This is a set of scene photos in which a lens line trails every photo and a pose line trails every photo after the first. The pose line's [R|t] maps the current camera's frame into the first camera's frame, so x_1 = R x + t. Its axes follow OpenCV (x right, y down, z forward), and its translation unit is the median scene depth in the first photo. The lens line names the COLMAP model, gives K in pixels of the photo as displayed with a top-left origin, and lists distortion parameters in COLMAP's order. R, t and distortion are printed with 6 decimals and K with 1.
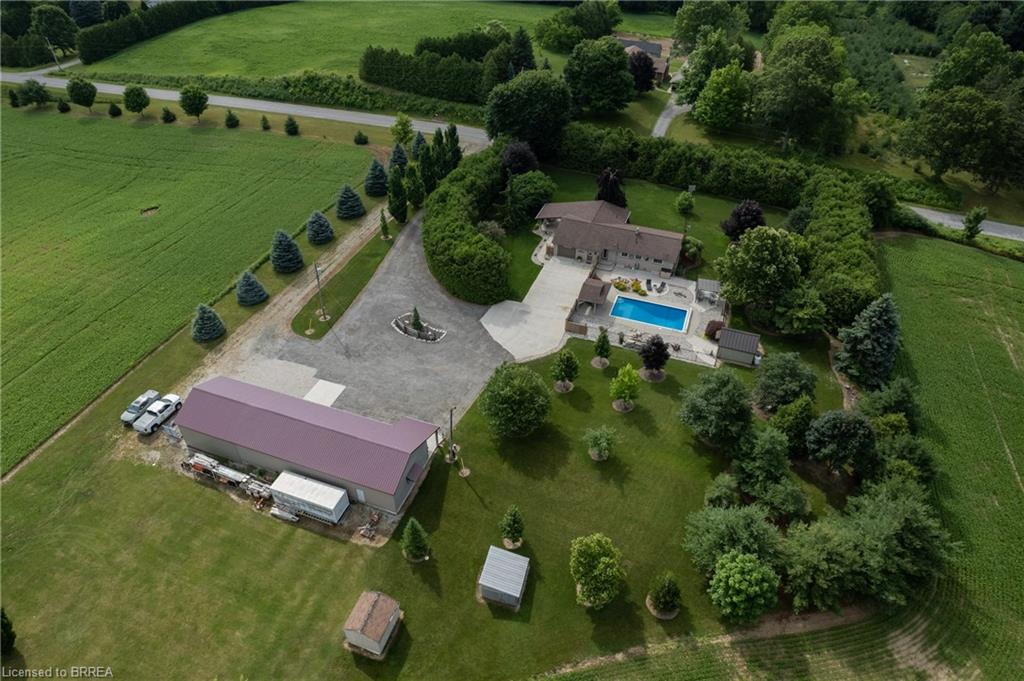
lens RADIAL K [[655.0, 0, 507.9], [0, 655.0, 337.5], [0, 0, 1]] dist [-0.076536, 0.071283]
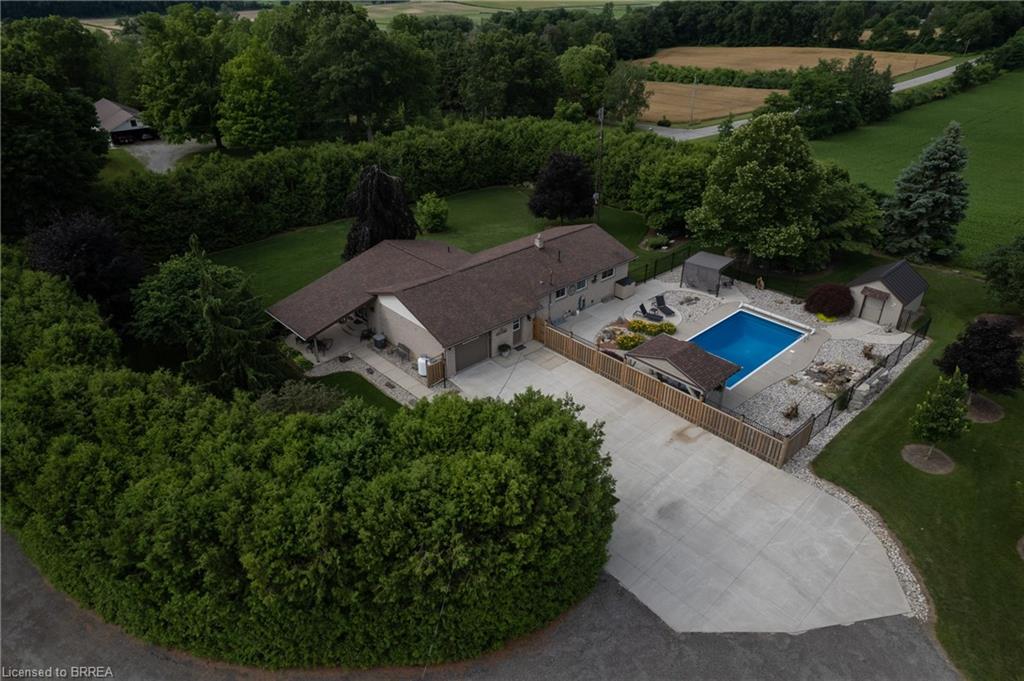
lens RADIAL K [[655.0, 0, 507.9], [0, 655.0, 337.5], [0, 0, 1]] dist [-0.076536, 0.071283]
pose [[0.456541, -0.436139, 0.775469, -0.218746], [0.559607, 0.818369, 0.130810, -0.191036], [-0.691672, 0.374238, 0.617686, 0.790138]]
